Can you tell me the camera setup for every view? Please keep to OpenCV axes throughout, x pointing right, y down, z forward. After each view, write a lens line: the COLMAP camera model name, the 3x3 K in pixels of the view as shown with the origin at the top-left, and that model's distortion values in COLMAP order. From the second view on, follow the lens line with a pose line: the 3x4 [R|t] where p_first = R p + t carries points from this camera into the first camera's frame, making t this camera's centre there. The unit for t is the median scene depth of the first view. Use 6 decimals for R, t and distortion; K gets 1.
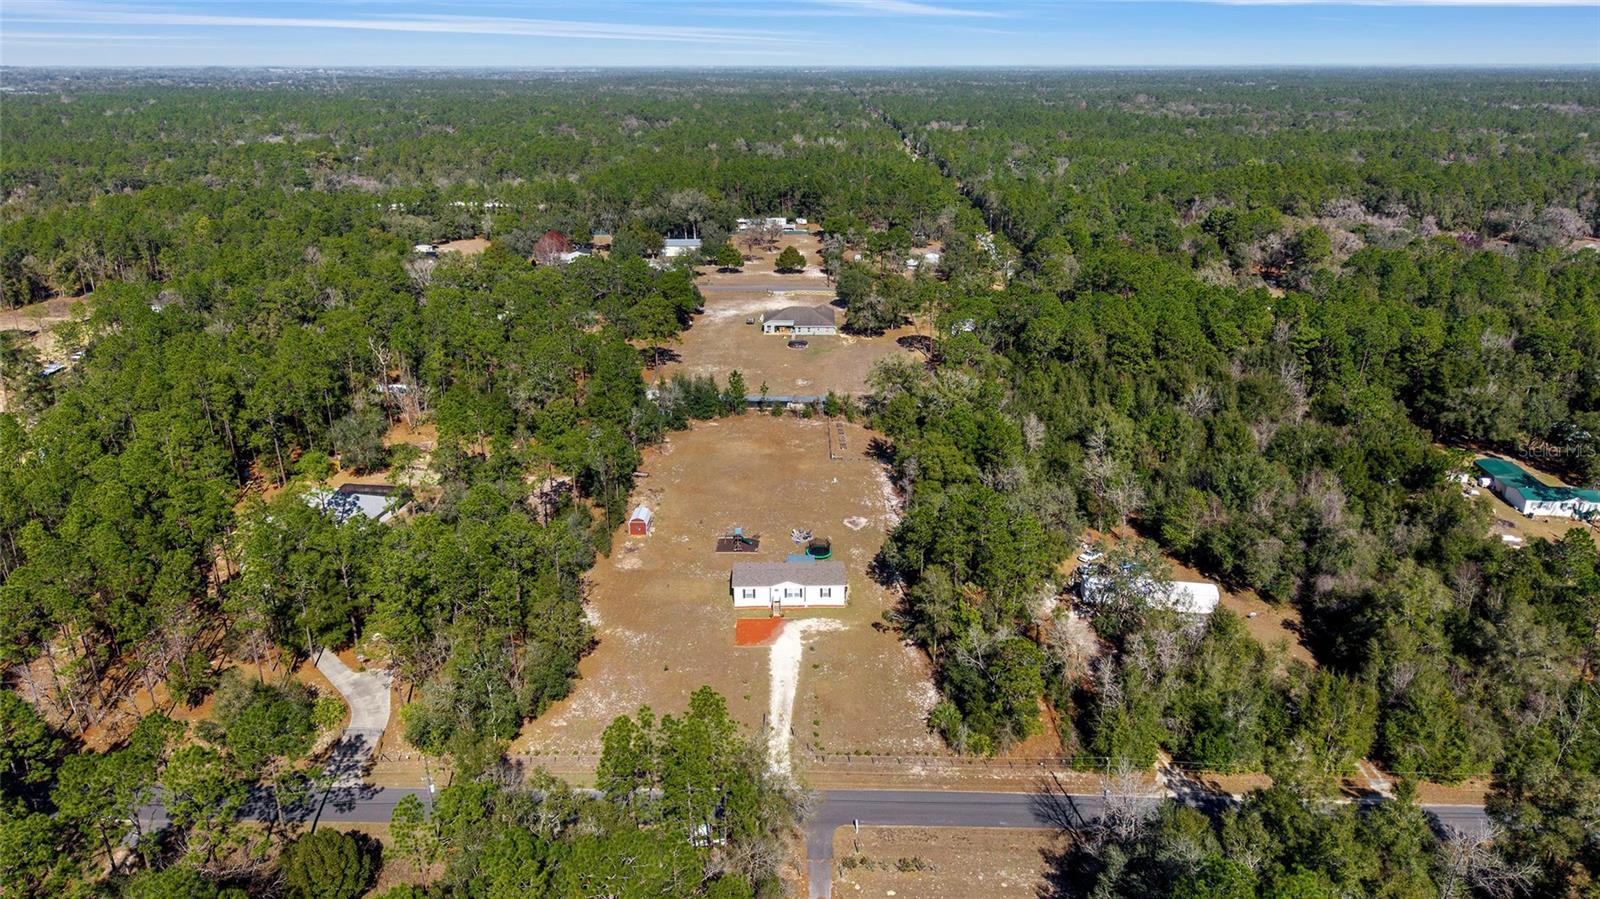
lens RADIAL K [[1126.9, 0, 800.0], [0, 1126.9, 449.5], [0, 0, 1]] dist [0.011890, -0.005202]
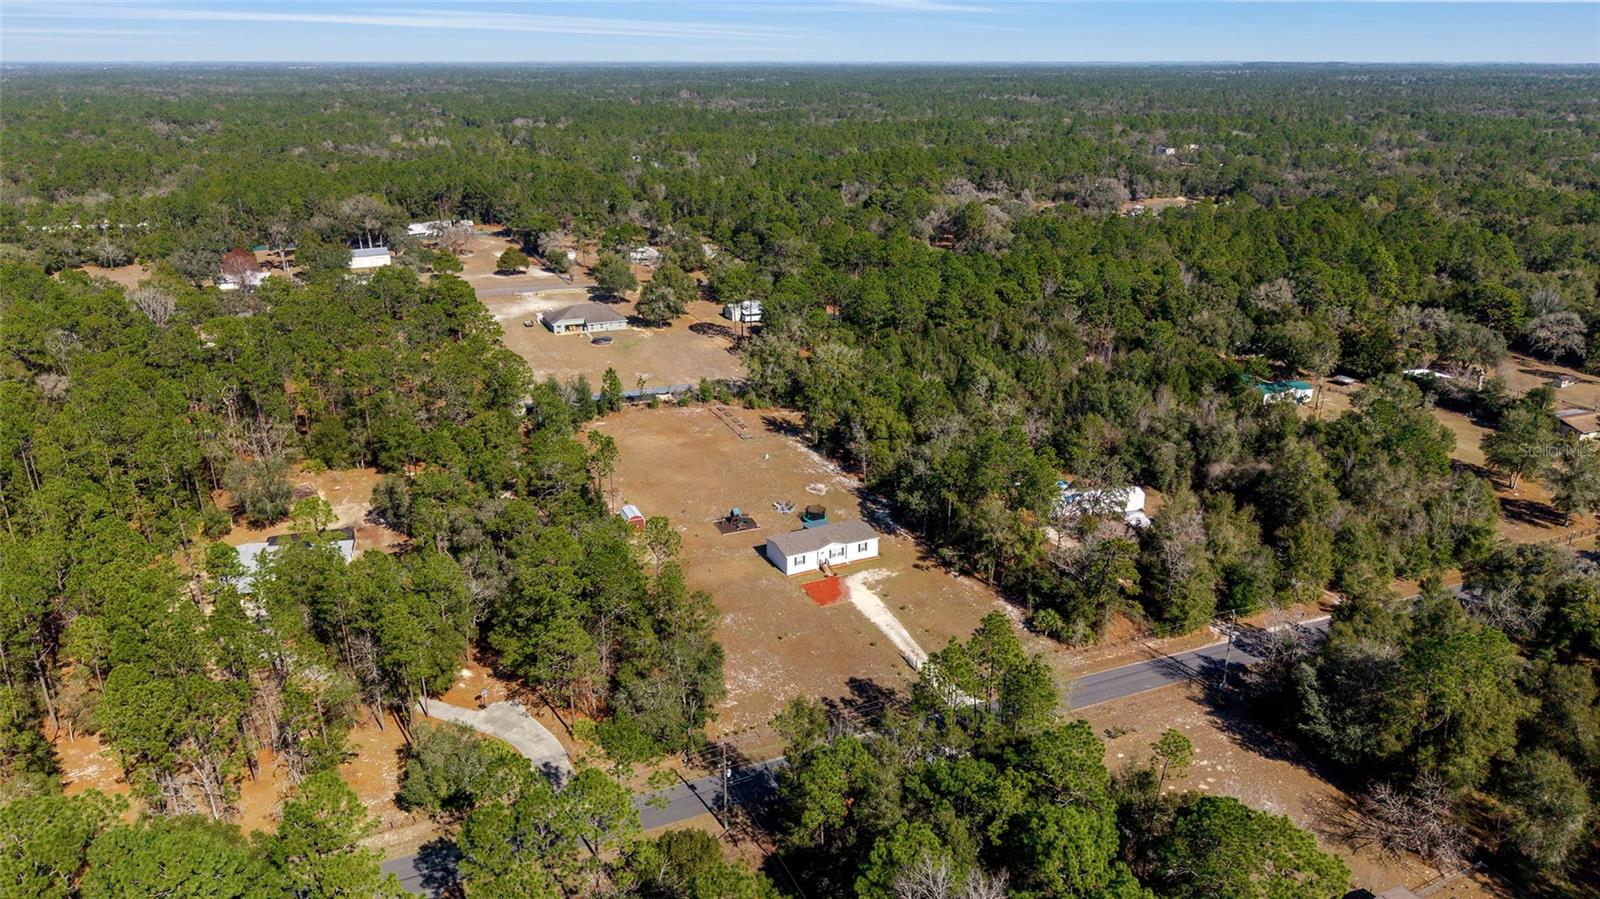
lens RADIAL K [[1101.0, 0, 856.7], [0, 1101.0, 447.2], [0, 0, 1]] dist [0.030085, -0.059074]
pose [[0.899778, -0.141245, 0.412855, -0.289333], [0.138015, 0.989708, 0.037806, -0.007246], [-0.413946, 0.022963, 0.910012, 0.019311]]
